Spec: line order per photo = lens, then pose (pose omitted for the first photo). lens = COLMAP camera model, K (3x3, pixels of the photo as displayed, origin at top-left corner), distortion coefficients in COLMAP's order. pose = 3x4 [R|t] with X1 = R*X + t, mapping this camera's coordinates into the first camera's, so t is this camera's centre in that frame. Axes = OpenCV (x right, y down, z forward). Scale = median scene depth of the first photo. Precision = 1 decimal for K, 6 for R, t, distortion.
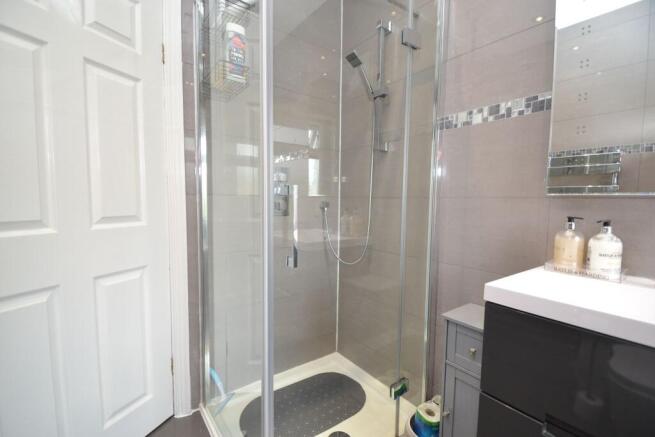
lens RADIAL K [[296.5, 0, 326.3], [0, 296.5, 220.3], [0, 0, 1]] dist [-0.004307, -0.008524]
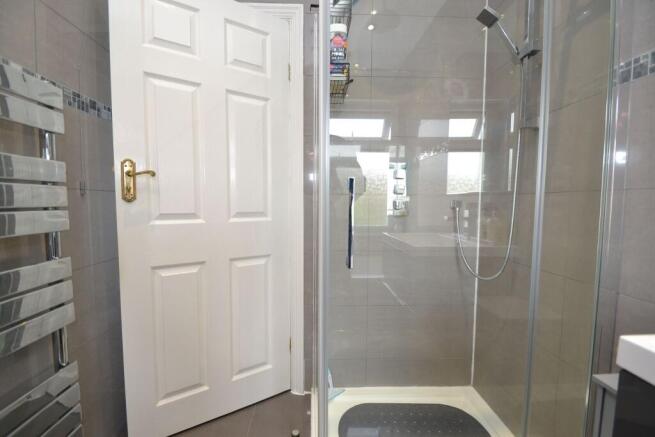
lens RADIAL K [[296.5, 0, 323.5], [0, 296.5, 220.5], [0, 0, 1]] dist [-0.004307, -0.008524]
pose [[0.818367, 0.026902, -0.574066, 0.236745], [-0.033756, 0.999429, -0.001286, 0.011335], [0.573704, 0.020431, 0.818808, 0.144816]]
